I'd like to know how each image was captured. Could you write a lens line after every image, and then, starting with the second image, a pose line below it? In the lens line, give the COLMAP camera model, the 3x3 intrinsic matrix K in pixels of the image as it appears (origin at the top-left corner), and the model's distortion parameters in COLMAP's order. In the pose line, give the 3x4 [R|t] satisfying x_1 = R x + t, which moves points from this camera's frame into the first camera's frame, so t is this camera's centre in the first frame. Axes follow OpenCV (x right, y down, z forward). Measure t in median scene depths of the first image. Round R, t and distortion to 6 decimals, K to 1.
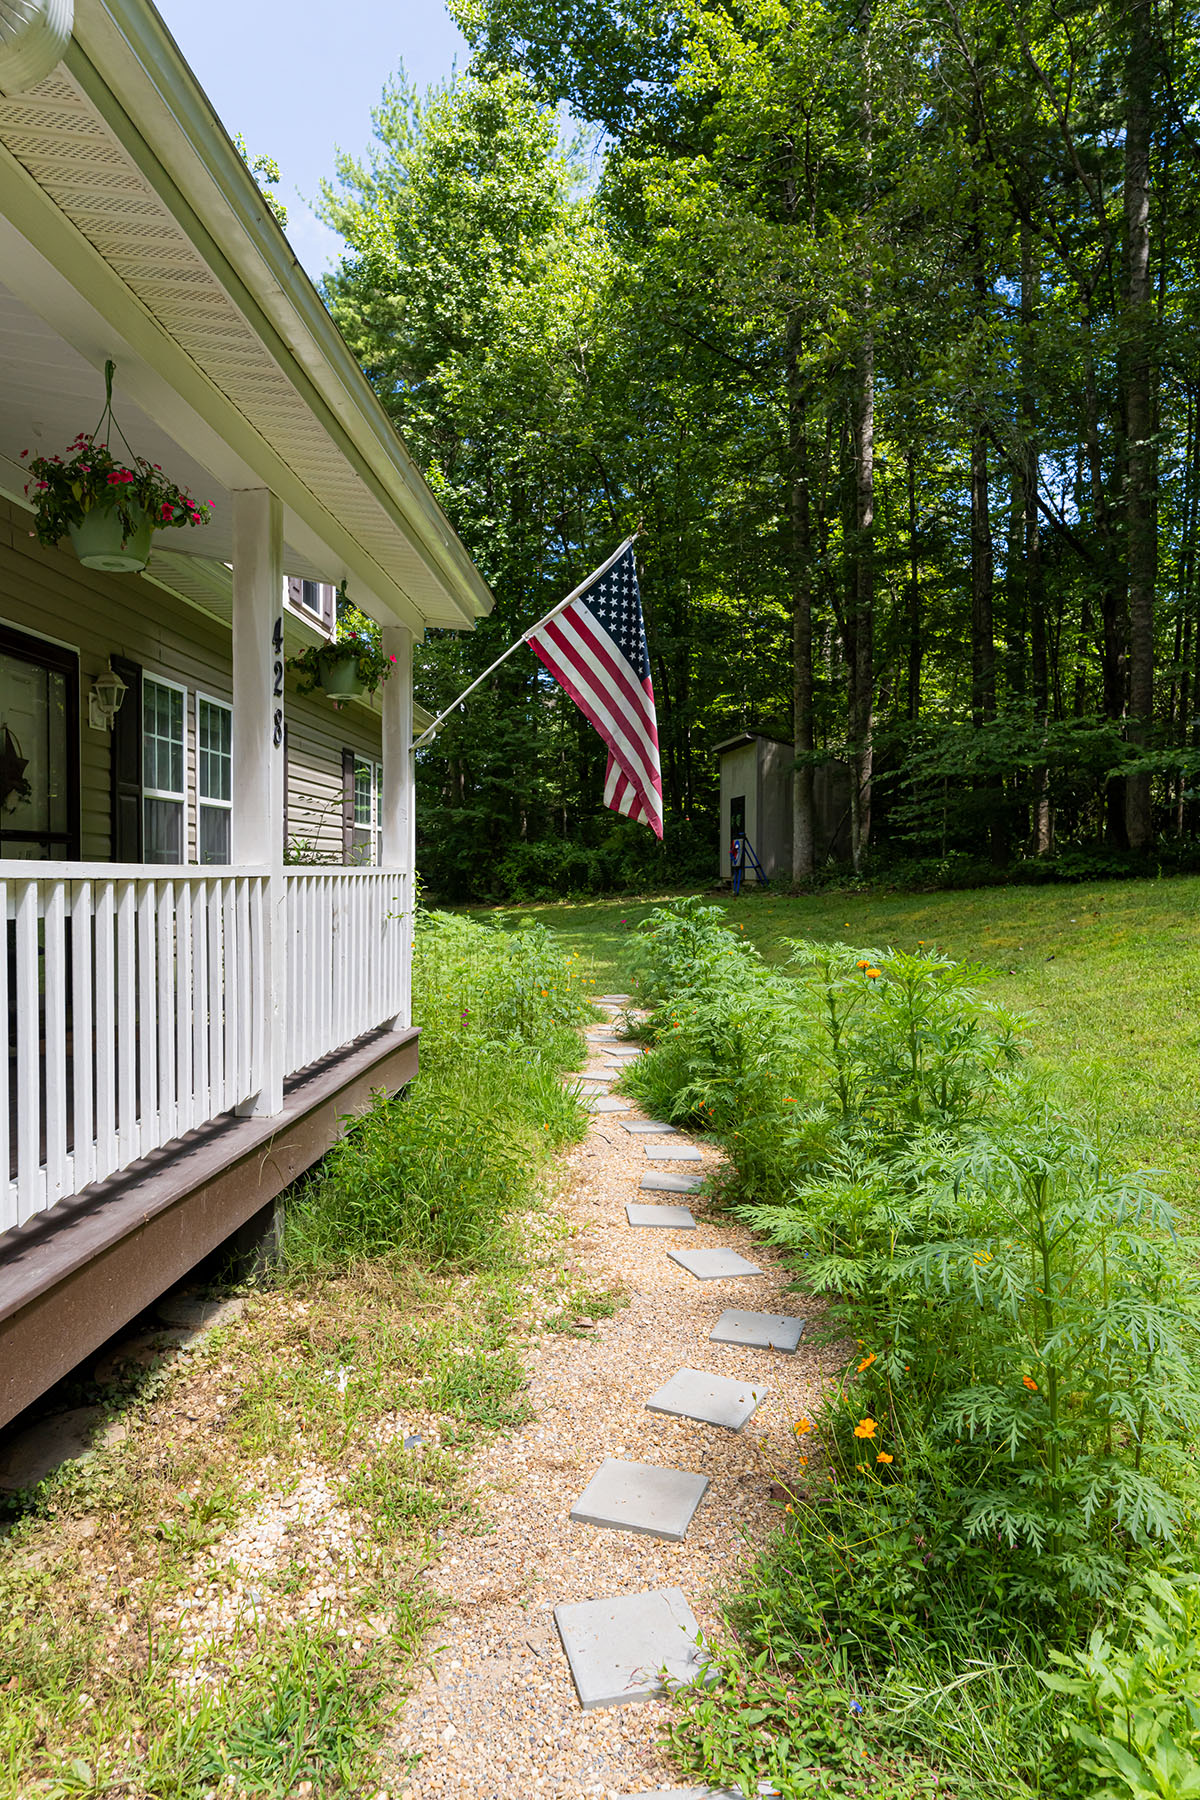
lens RADIAL K [[1177.0, 0, 600.0], [0, 1177.0, 900.0], [0, 0, 1]] dist [-0.000392, 0.000166]
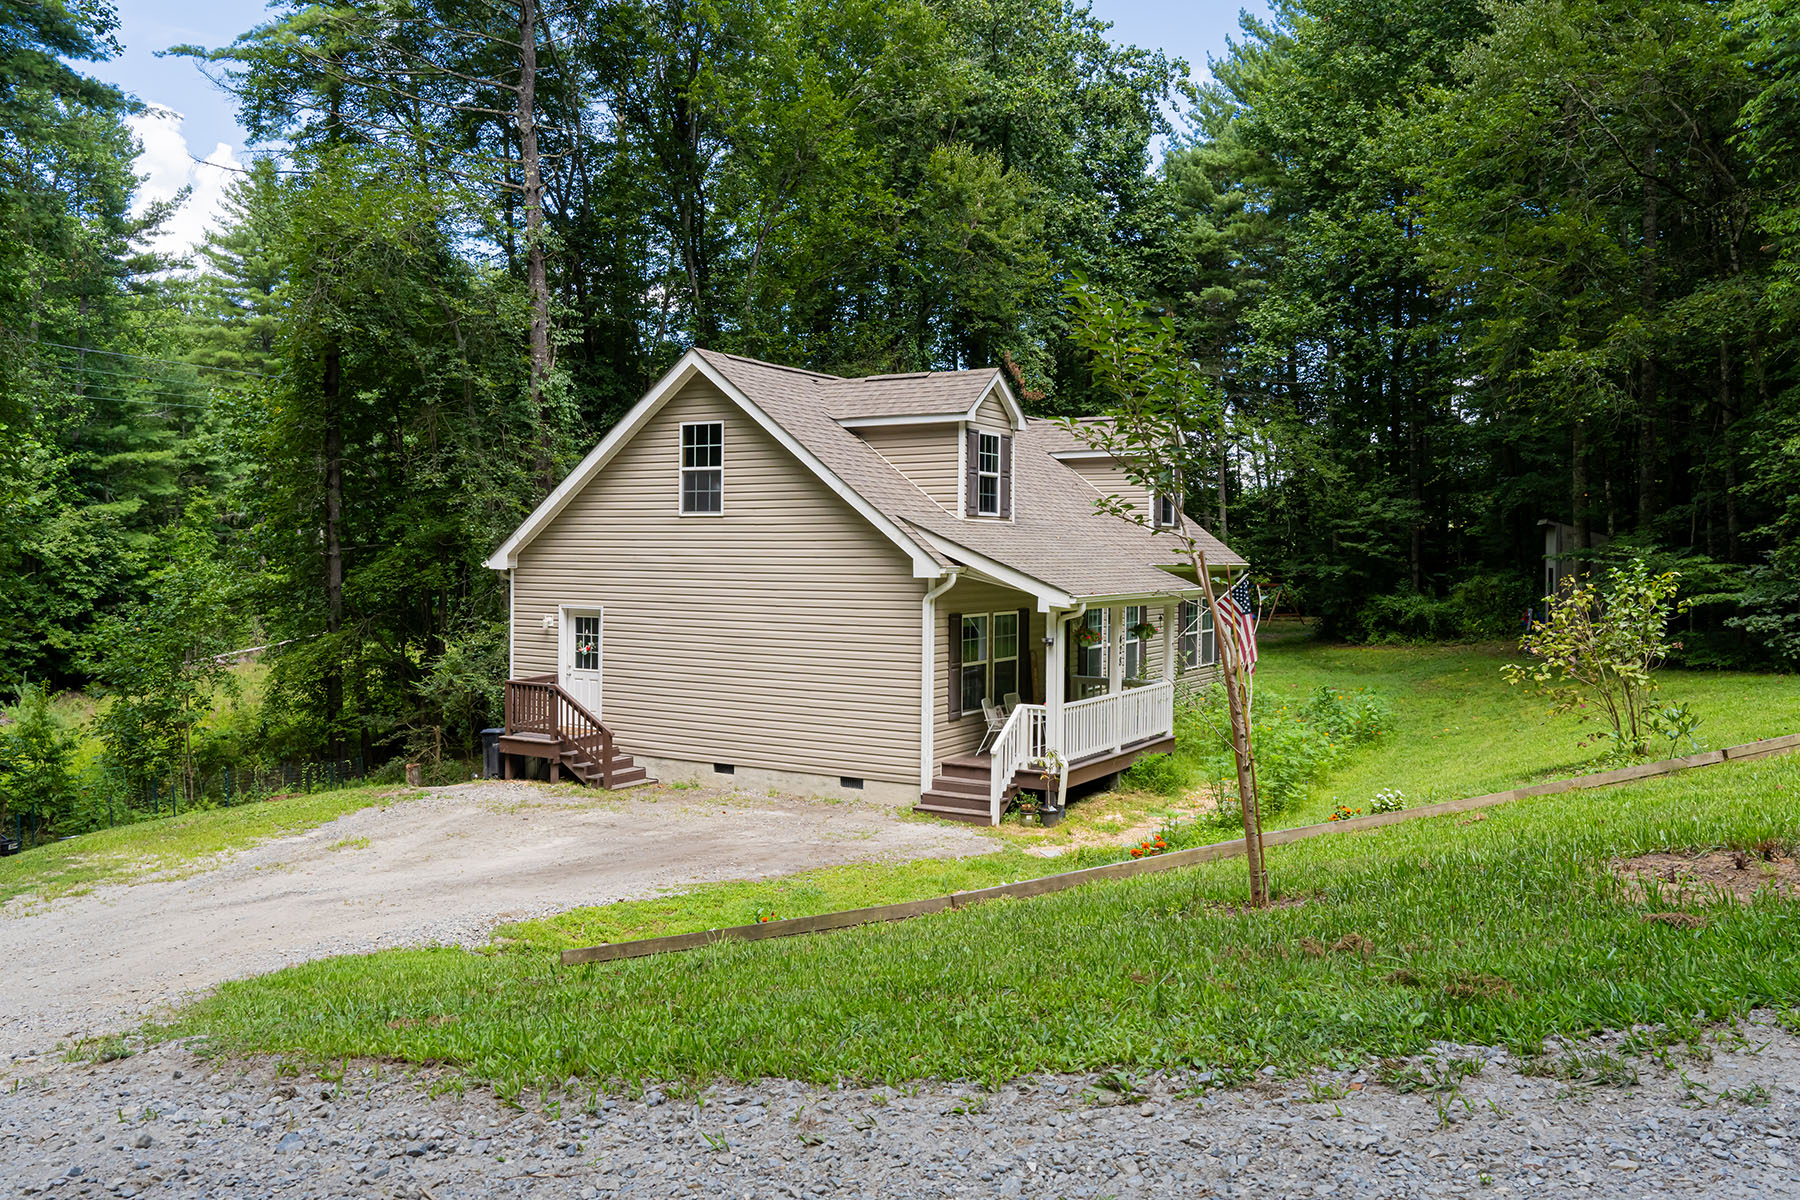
lens RADIAL K [[1346.8, 0, 903.2], [0, 1346.8, 578.2], [0, 0, 1]] dist [0.002342, 0.001962]
pose [[0.879505, 0.012037, -0.475737, 0.943016], [-0.017114, 0.999833, -0.006342, -0.281974], [0.475581, 0.013719, 0.879565, -2.558091]]
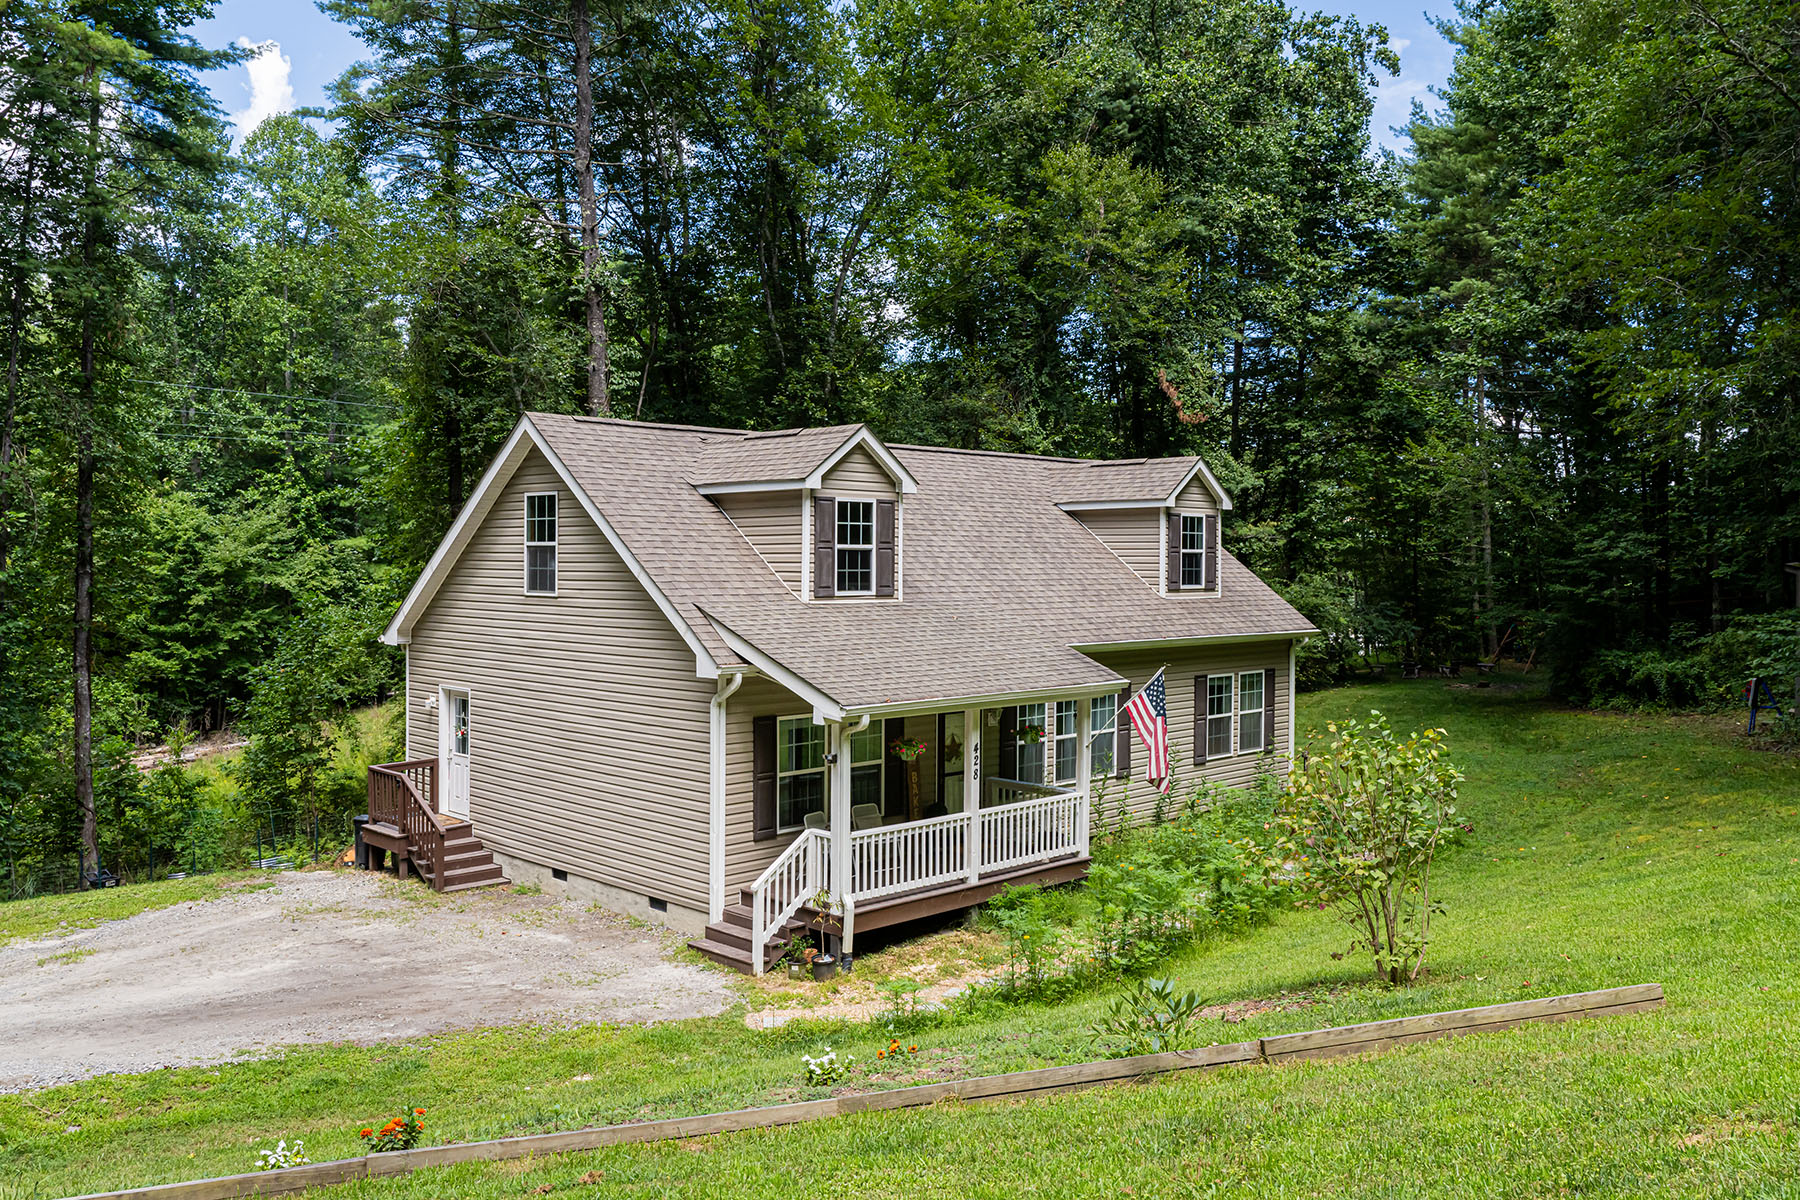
lens RADIAL K [[1386.3, 0, 900.0], [0, 1386.3, 600.0], [0, 0, 1]] dist [-0.002182, -0.004492]
pose [[0.738183, 0.018623, -0.674344, 1.660173], [-0.021083, 0.999767, 0.004531, -0.480919], [0.674271, 0.010873, 0.738404, -1.574955]]
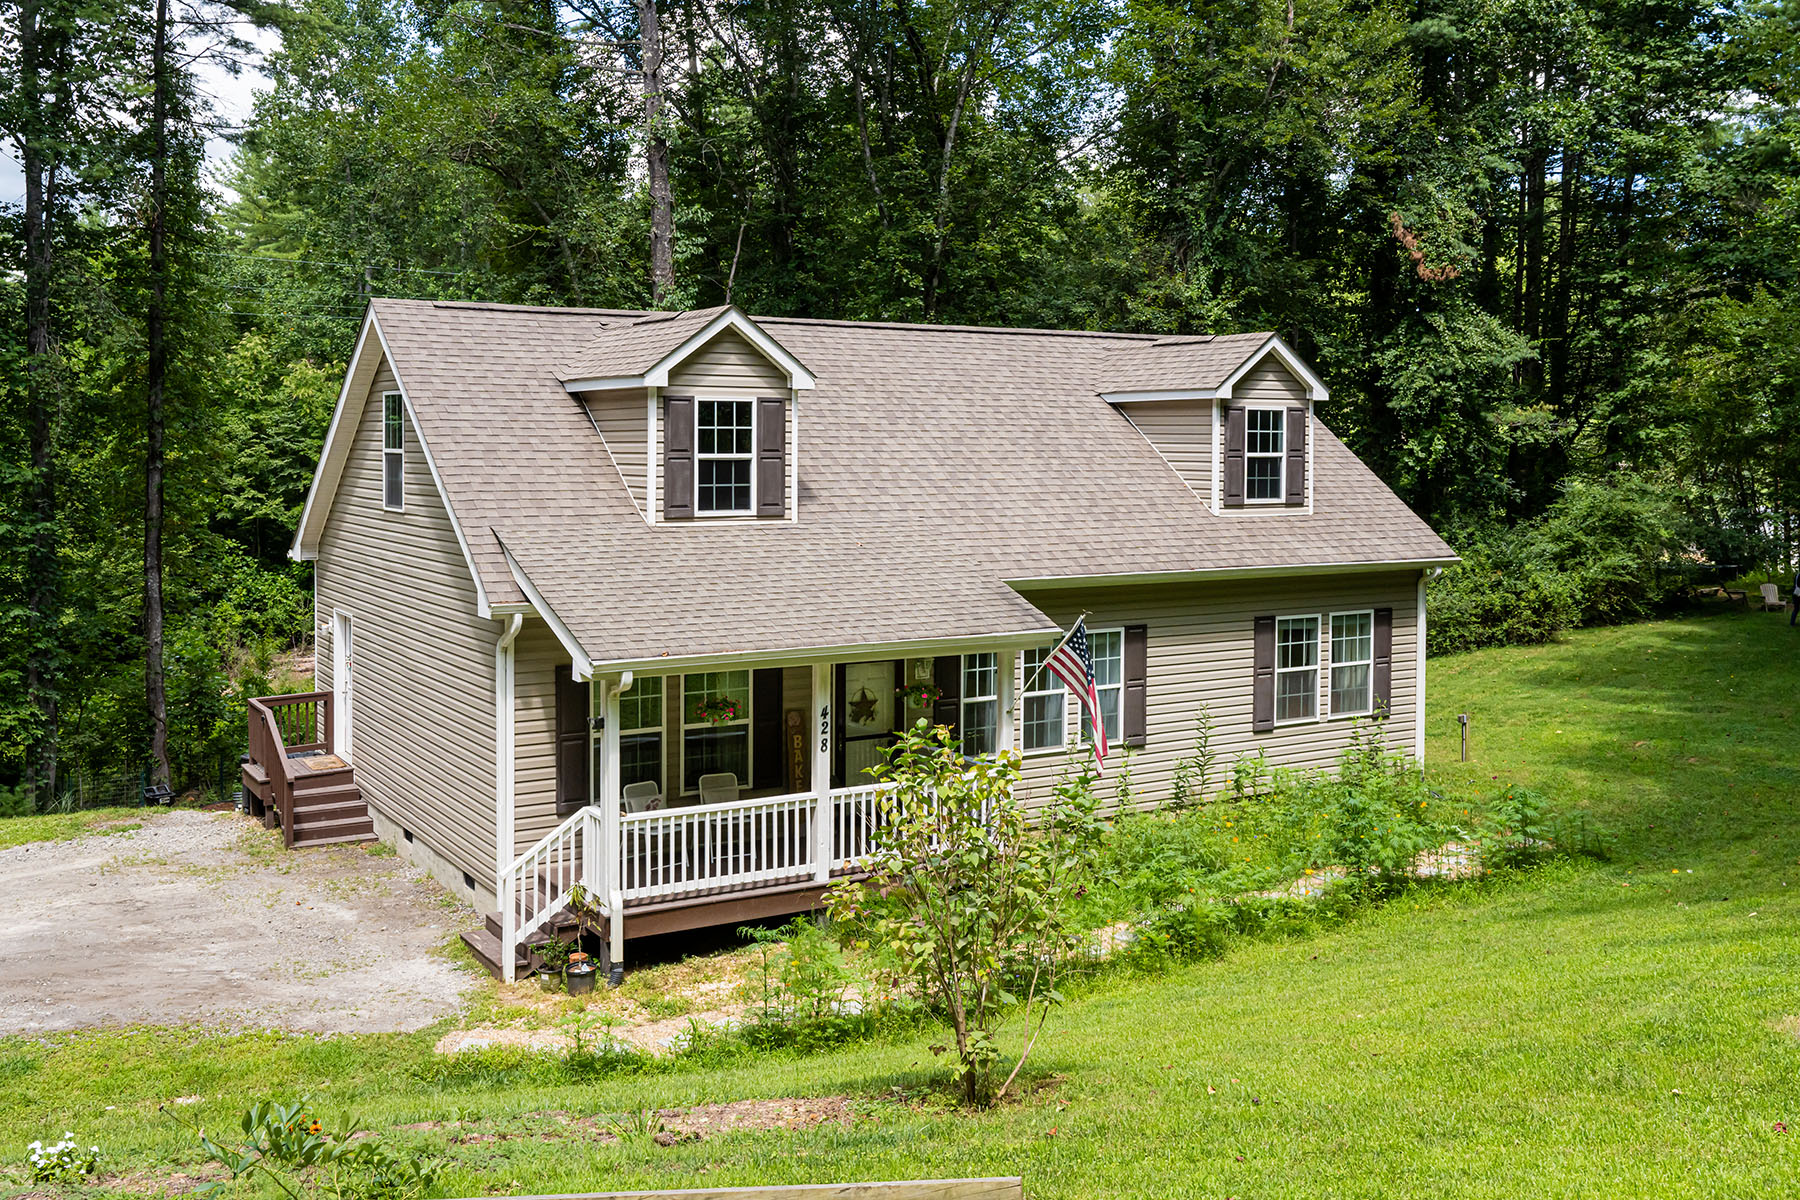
lens RADIAL K [[1609.1, 0, 871.2], [0, 1609.1, 506.3], [0, 0, 1]] dist [-0.010397, 0.010711]
pose [[0.561161, 0.032772, -0.827058, 2.079075], [-0.026299, 0.999417, 0.021758, -0.565890], [0.827289, 0.009541, 0.561696, -0.756234]]
